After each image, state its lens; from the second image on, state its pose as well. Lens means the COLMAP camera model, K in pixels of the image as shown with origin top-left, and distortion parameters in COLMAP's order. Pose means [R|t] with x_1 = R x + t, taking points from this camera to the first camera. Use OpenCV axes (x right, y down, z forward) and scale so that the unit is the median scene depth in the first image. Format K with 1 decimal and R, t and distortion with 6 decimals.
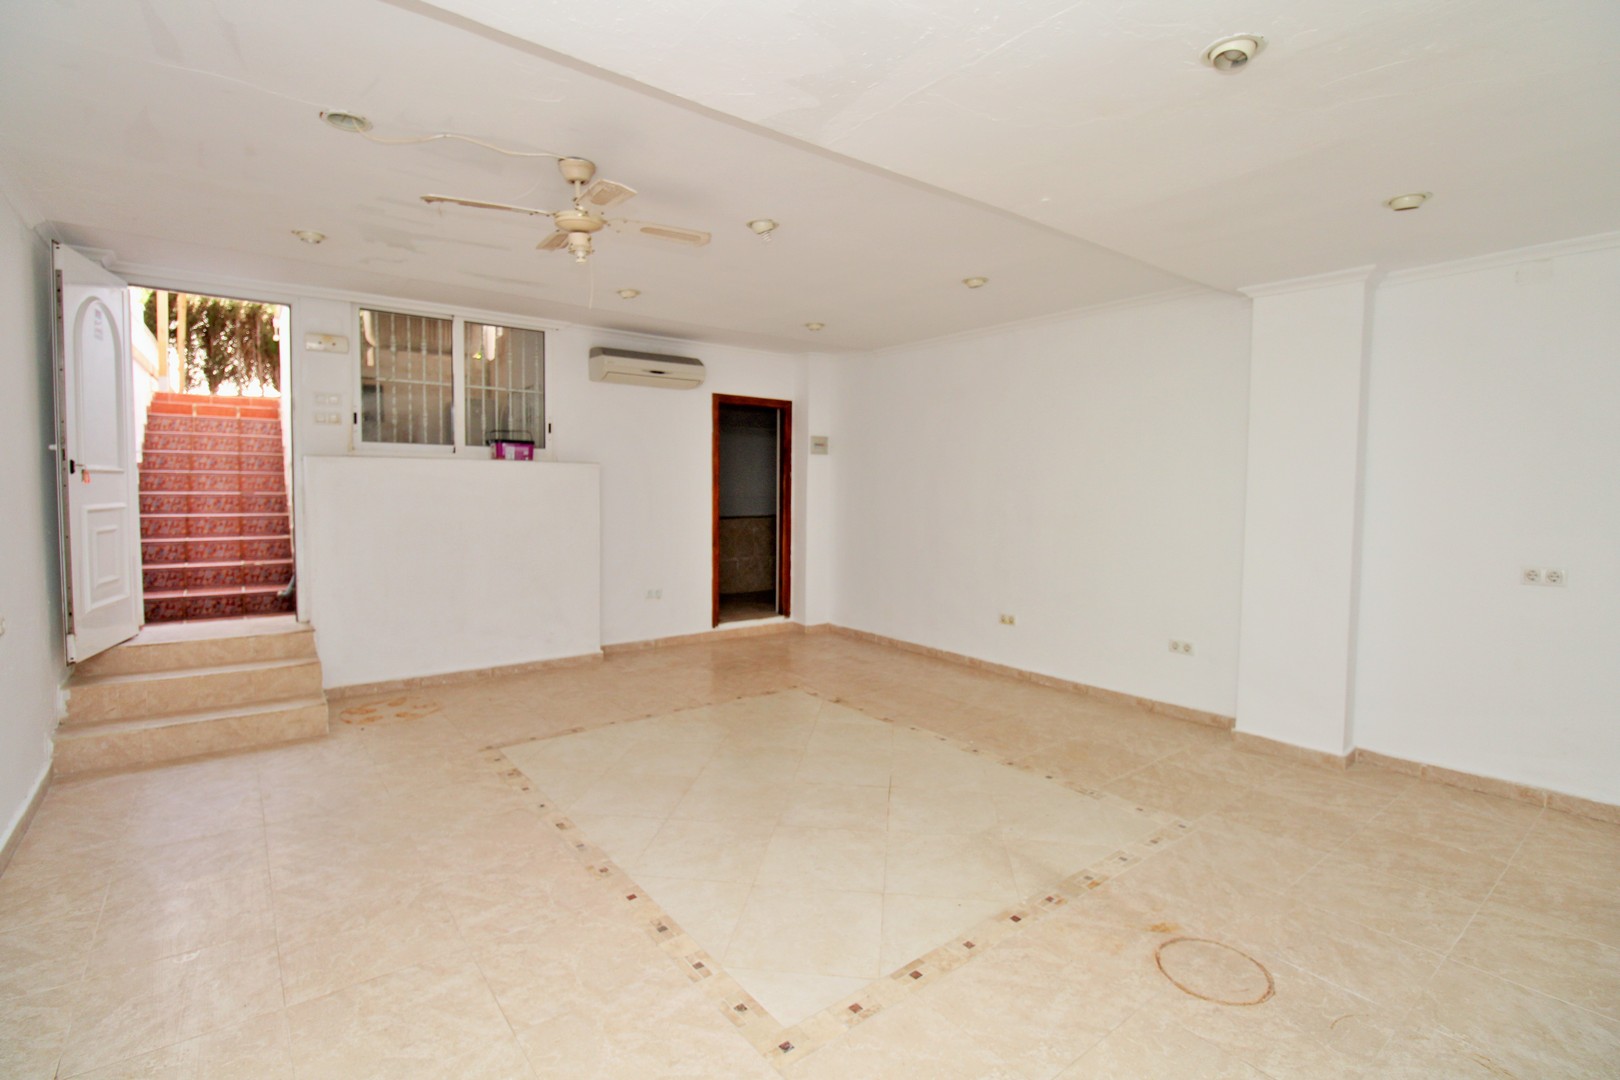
lens RADIAL K [[748.4, 0, 816.3], [0, 748.4, 522.6], [0, 0, 1]] dist [0.002916, -0.014485]
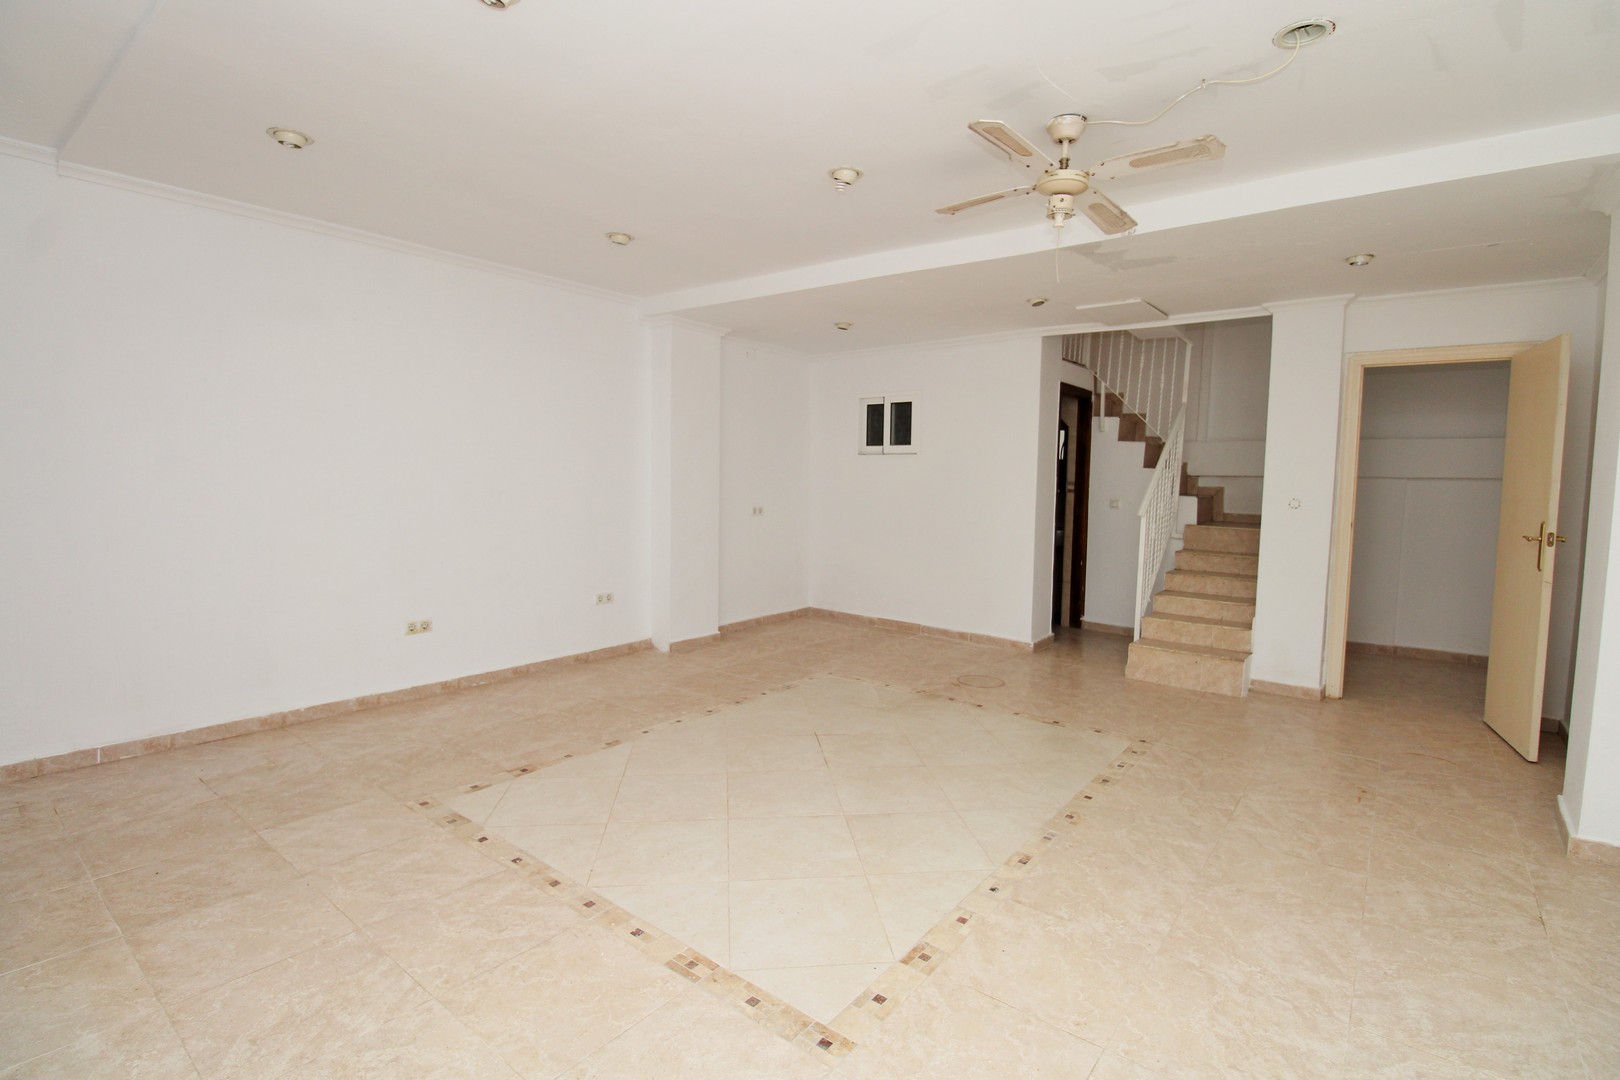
lens RADIAL K [[748.4, 0, 816.3], [0, 748.4, 522.6], [0, 0, 1]] dist [0.002916, -0.014485]
pose [[-0.235623, -0.071269, 0.969228, -0.713527], [0.024956, 0.996535, 0.079344, -0.037763], [-0.971524, 0.042884, -0.233028, 0.924784]]
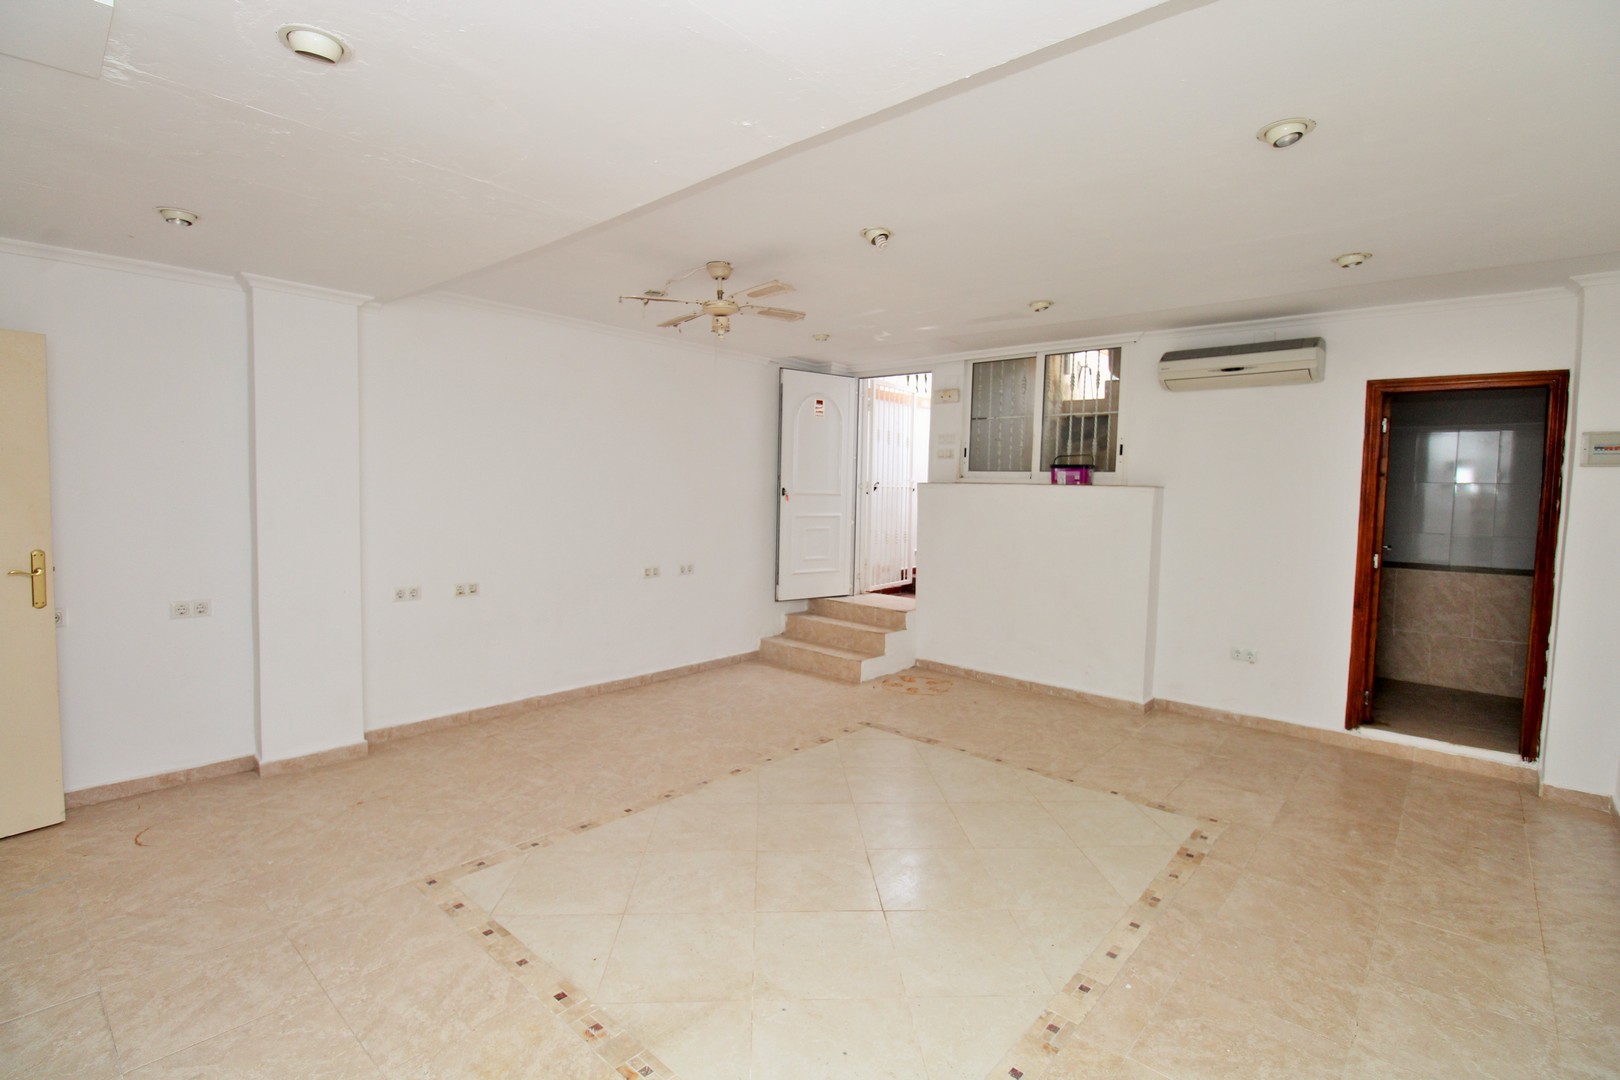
lens RADIAL K [[748.4, 0, 816.3], [0, 748.4, 522.6], [0, 0, 1]] dist [0.002916, -0.014485]
pose [[0.183165, 0.044333, -0.982082, 0.614099], [-0.066474, 0.997255, 0.032620, -0.050282], [0.980832, 0.059308, 0.185610, 0.567262]]
